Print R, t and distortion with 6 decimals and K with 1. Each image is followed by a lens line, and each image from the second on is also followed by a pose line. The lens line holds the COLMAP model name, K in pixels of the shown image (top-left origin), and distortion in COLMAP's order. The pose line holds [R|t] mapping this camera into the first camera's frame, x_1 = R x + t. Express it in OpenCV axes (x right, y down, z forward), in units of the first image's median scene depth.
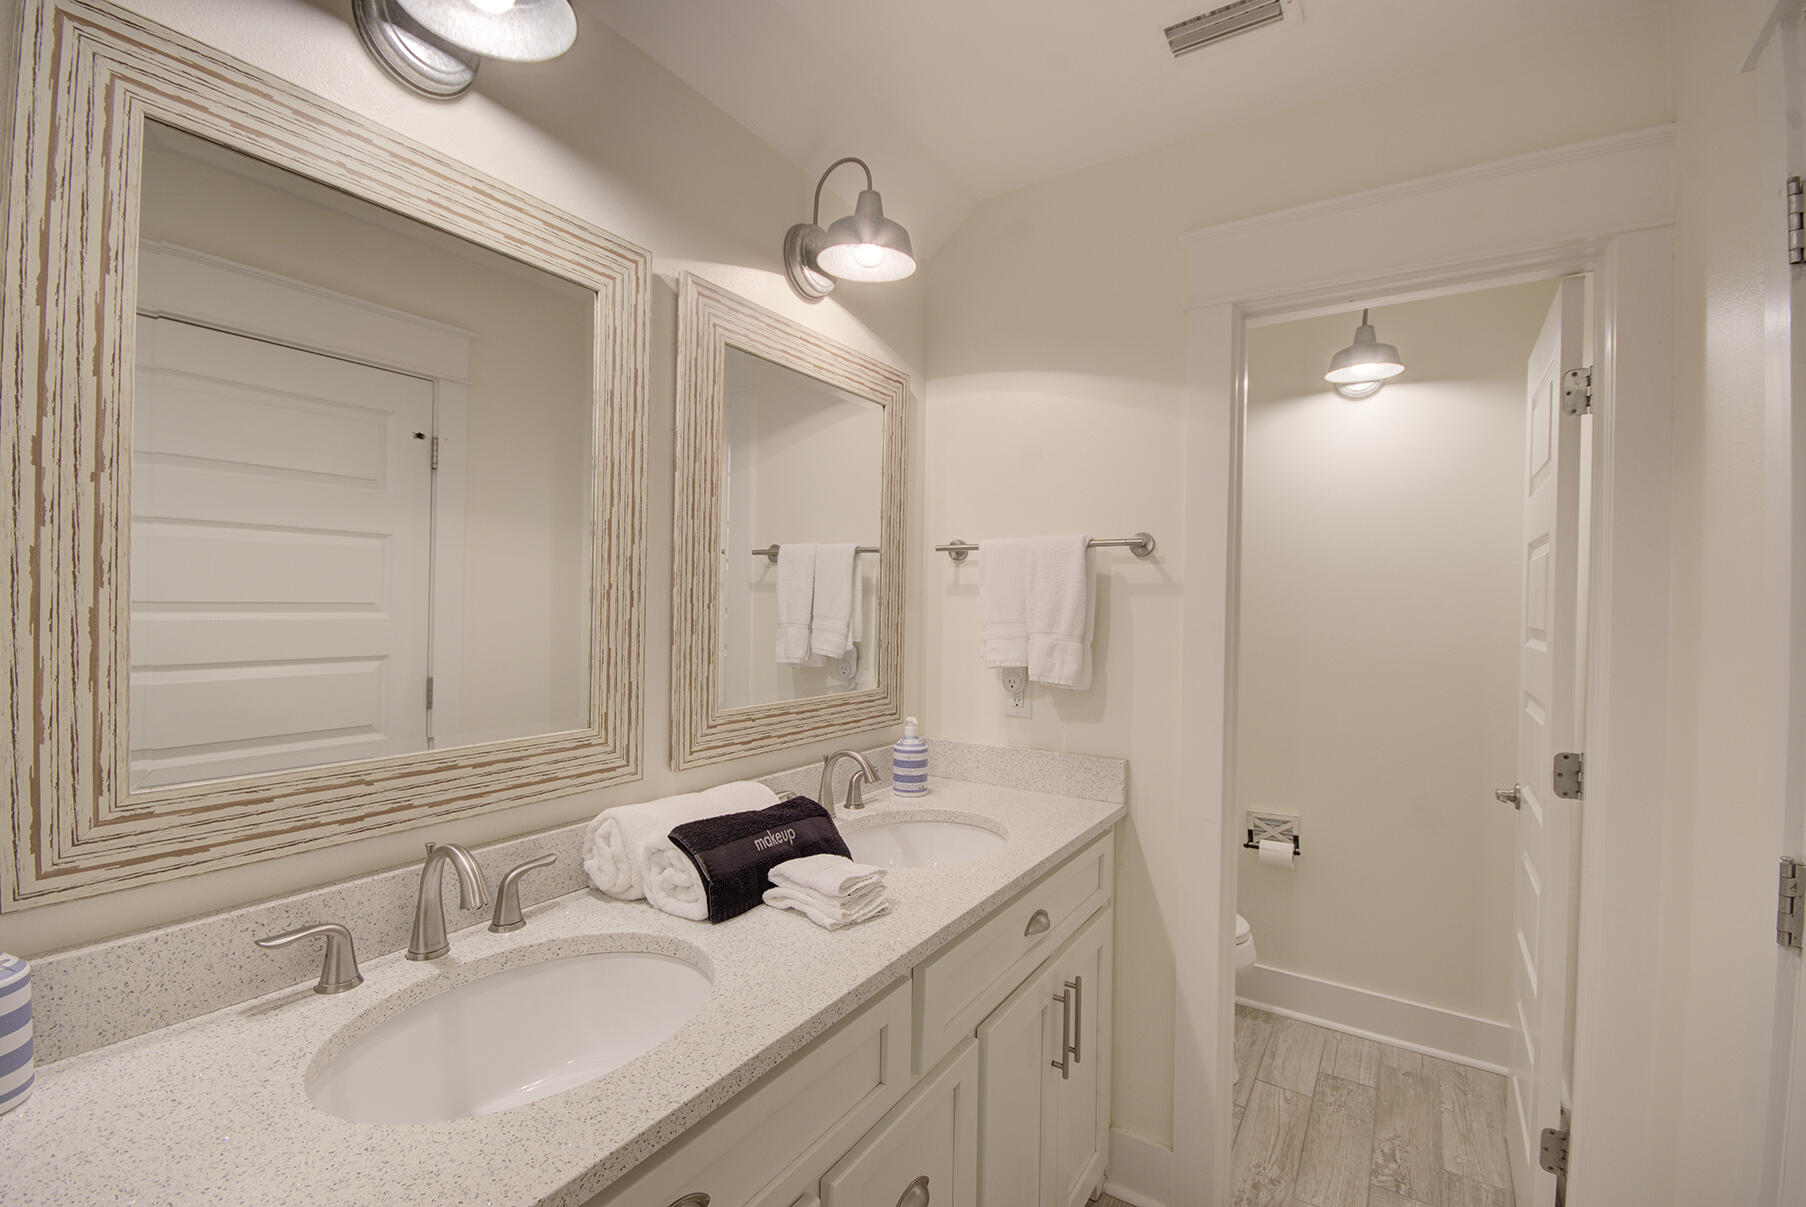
lens RADIAL K [[798.2, 0, 893.4], [0, 798.2, 609.4], [0, 0, 1]] dist [-0.002256, -0.000995]
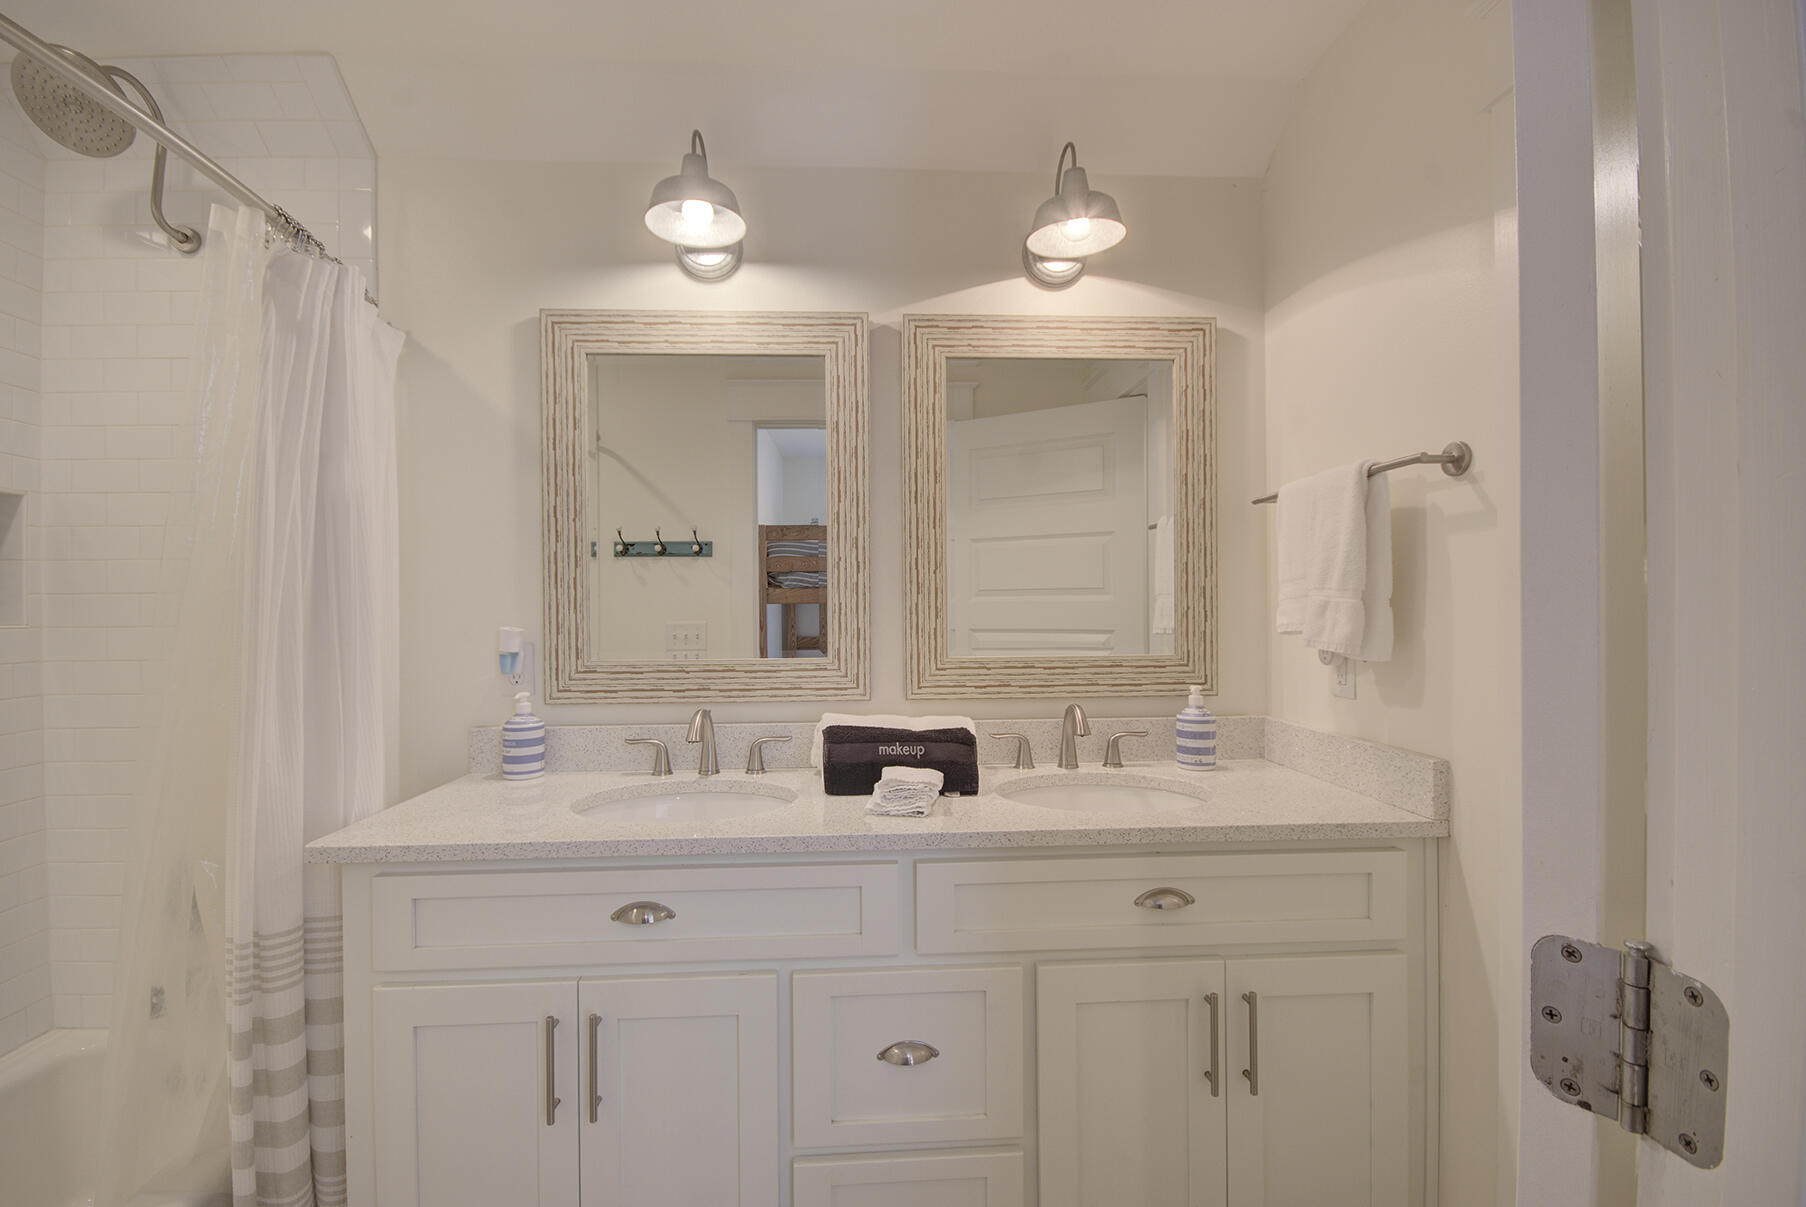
lens RADIAL K [[798.2, 0, 893.4], [0, 798.2, 609.4], [0, 0, 1]] dist [-0.002256, -0.000995]
pose [[0.582534, -0.017940, -0.812609, 0.765273], [0.011183, 0.999839, -0.014057, 0.073374], [0.812730, -0.000899, 0.582640, 0.225751]]
